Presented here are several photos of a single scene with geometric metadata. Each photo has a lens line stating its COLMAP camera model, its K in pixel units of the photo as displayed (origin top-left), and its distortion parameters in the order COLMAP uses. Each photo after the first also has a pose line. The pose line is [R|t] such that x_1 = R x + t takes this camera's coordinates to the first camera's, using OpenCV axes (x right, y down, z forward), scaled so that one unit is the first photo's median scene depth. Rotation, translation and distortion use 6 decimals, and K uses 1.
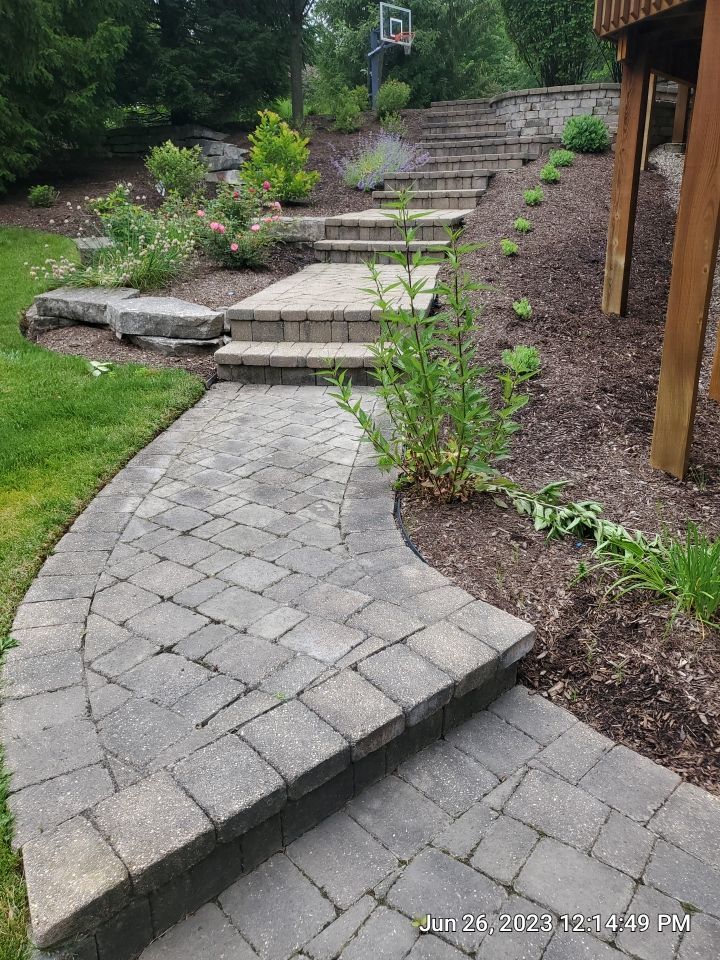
lens RADIAL K [[762.1, 0, 349.3], [0, 762.1, 475.6], [0, 0, 1]] dist [-0.002307, 0.023057]
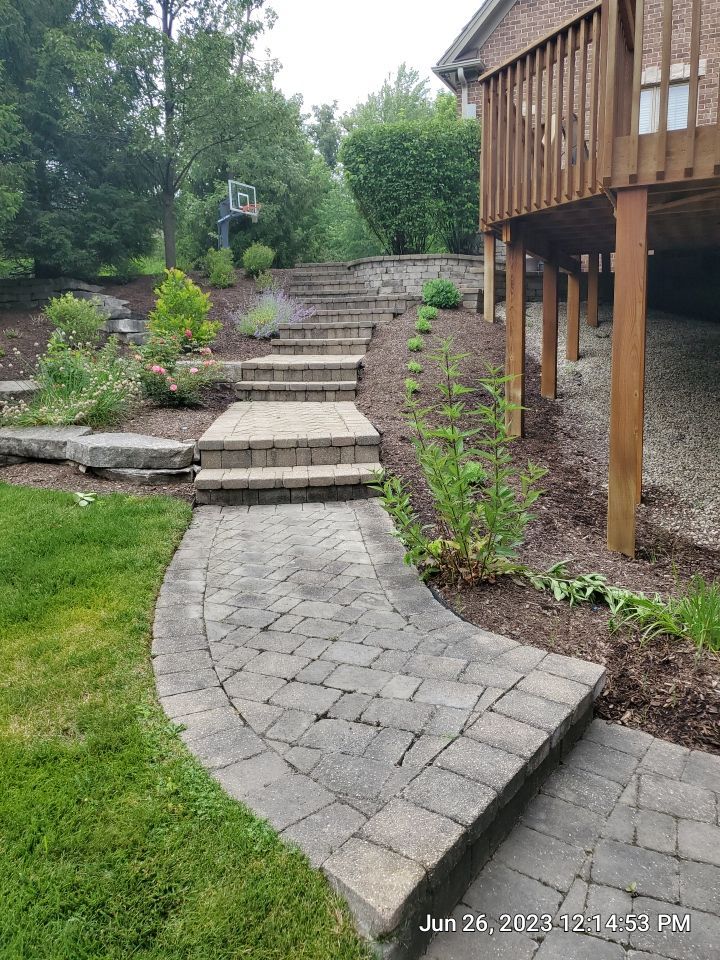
lens RADIAL K [[744.2, 0, 359.3], [0, 744.2, 461.0], [0, 0, 1]] dist [0.018735, 0.008023]
pose [[0.974221, -0.035732, 0.222749, -0.259461], [0.078074, 0.979764, -0.184301, 0.038175], [-0.211656, 0.196941, 0.957296, -0.102224]]
